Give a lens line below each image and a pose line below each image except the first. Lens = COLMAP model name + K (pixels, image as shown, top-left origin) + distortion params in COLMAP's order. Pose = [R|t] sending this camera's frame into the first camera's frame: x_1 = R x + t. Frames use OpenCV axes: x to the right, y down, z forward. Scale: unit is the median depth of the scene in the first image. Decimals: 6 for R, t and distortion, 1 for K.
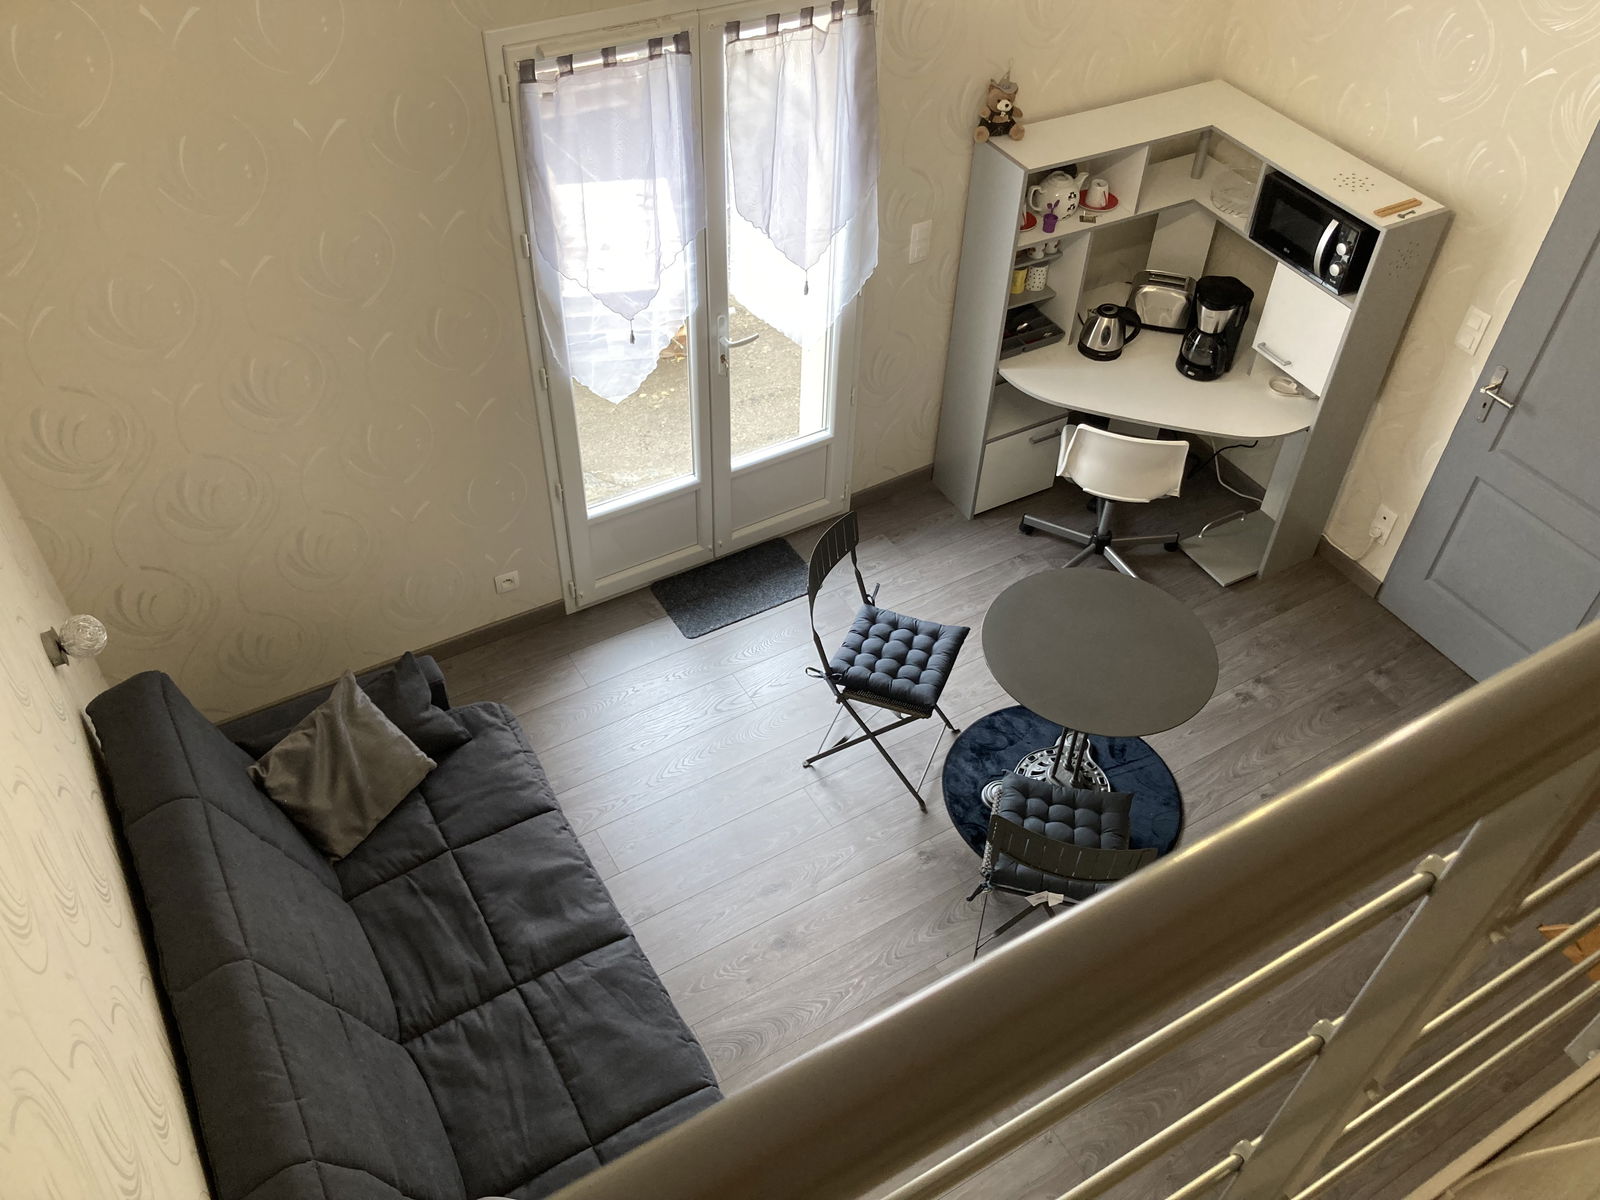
lens RADIAL K [[1332.6, 0, 800.0], [0, 1332.6, 600.0], [0, 0, 1]] dist [0.070367, -0.054654]
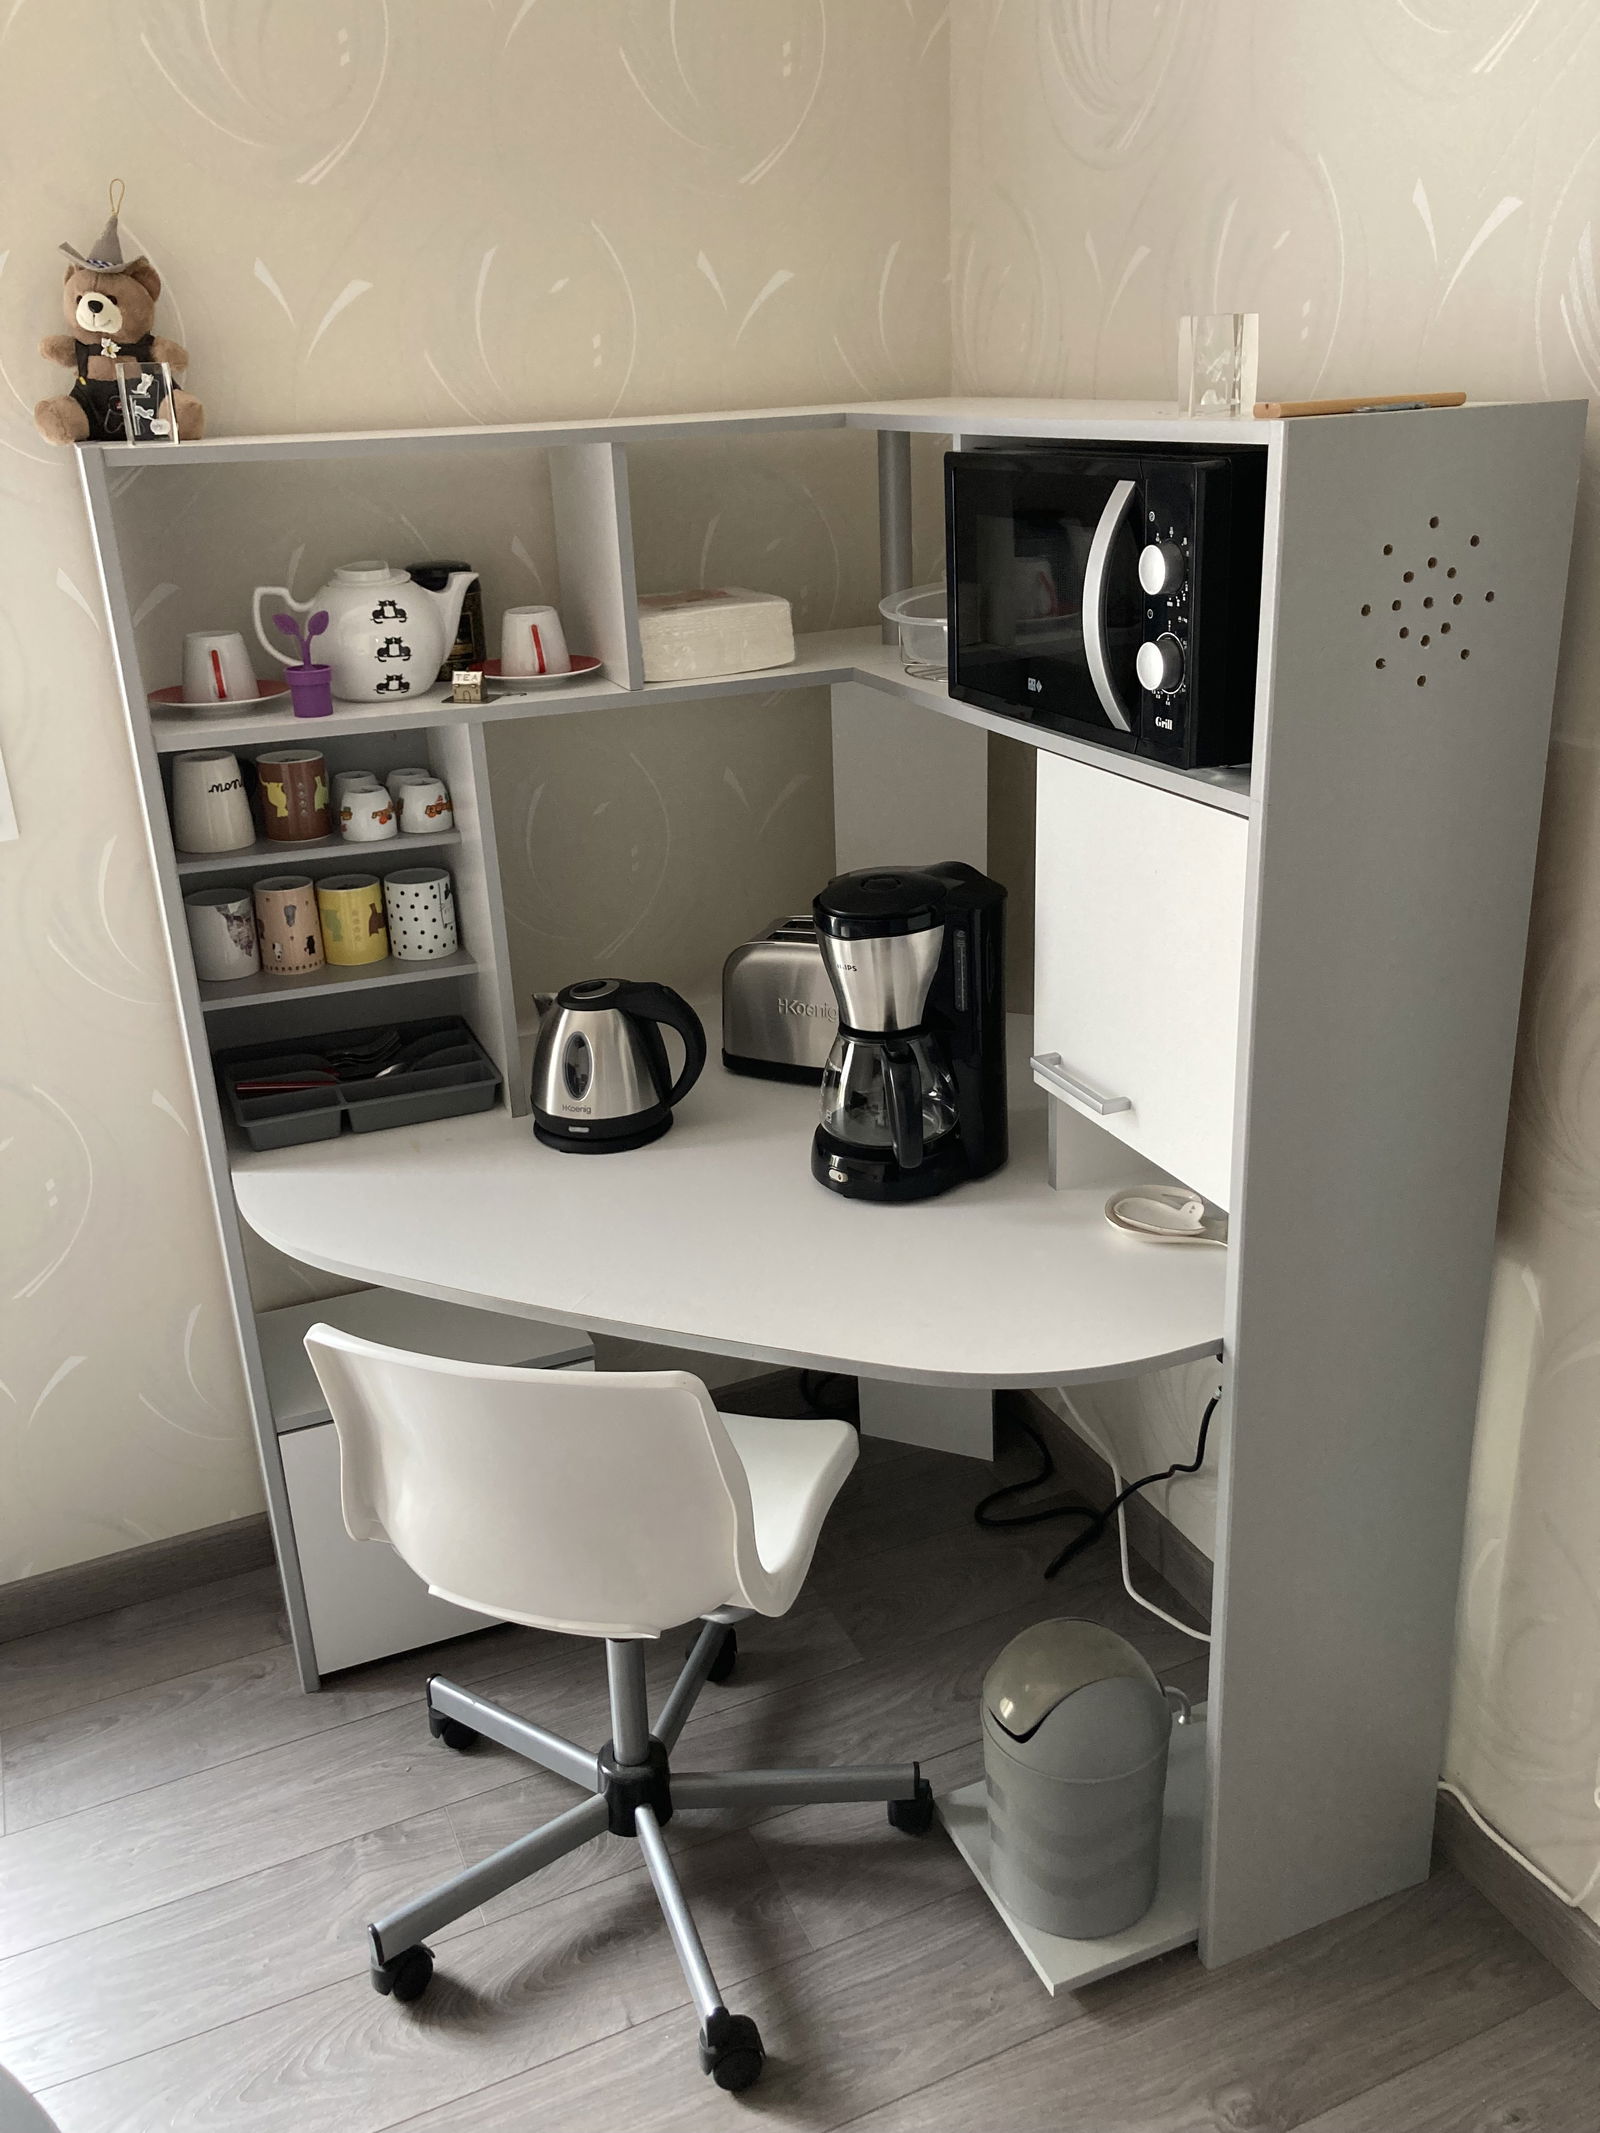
lens RADIAL K [[1723.0, 0, 800.0], [0, 1723.0, 1066.5], [0, 0, 1]] dist [0.029247, 0.002511]
pose [[0.991512, -0.016405, -0.128977, 0.330902], [-0.035087, 0.921440, -0.386934, -0.046696], [0.125192, 0.388175, 0.913043, 0.650629]]
